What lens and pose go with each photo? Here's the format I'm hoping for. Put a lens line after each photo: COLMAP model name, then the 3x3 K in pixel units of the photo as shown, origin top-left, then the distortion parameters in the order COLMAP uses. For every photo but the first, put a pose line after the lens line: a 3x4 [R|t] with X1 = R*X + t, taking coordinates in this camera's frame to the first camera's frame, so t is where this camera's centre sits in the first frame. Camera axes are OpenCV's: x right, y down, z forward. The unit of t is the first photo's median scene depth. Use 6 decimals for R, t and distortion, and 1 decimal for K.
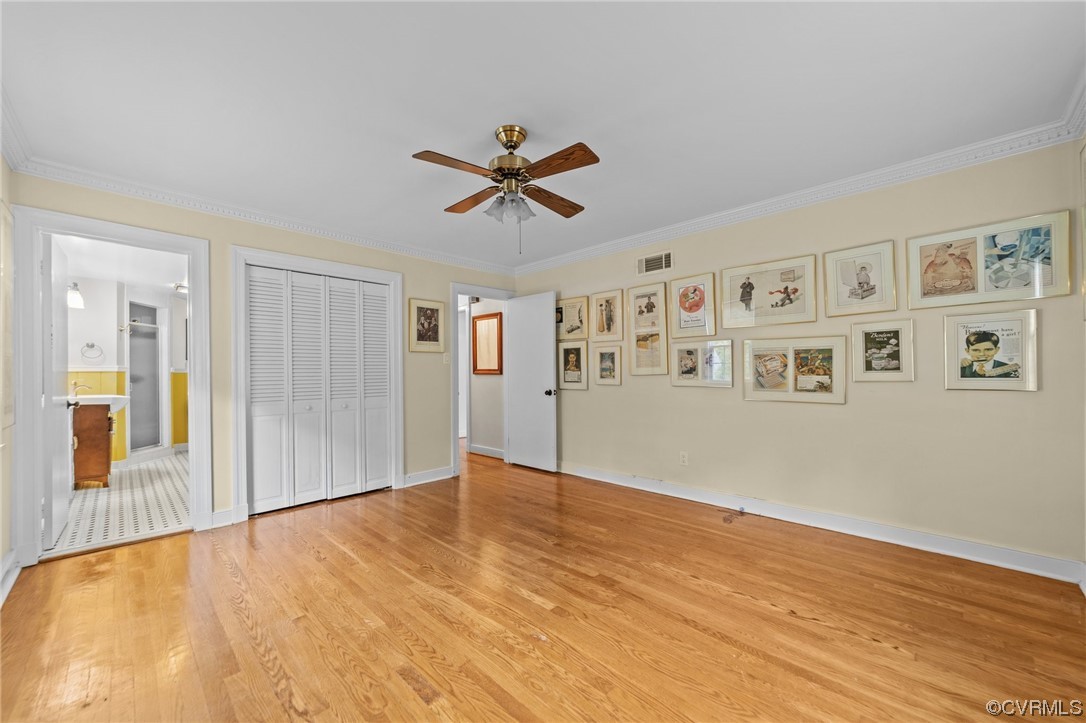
lens RADIAL K [[418.3, 0, 542.4], [0, 418.3, 366.3], [0, 0, 1]] dist [-0.010419, 0.003416]
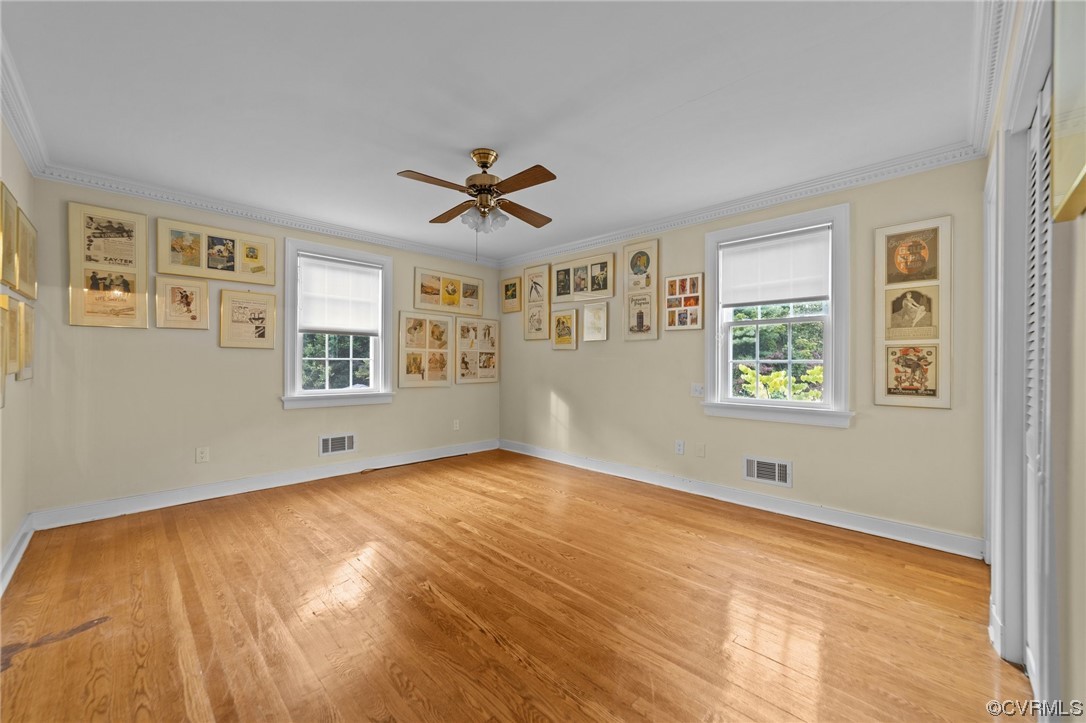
lens RADIAL K [[418.3, 0, 541.6], [0, 418.3, 363.9], [0, 0, 1]] dist [-0.010419, 0.003416]
pose [[-0.999987, 0.004653, 0.002232, -0.248172], [0.004618, 0.999872, -0.015307, 0.041616], [-0.002303, -0.015297, -0.999880, 2.265812]]
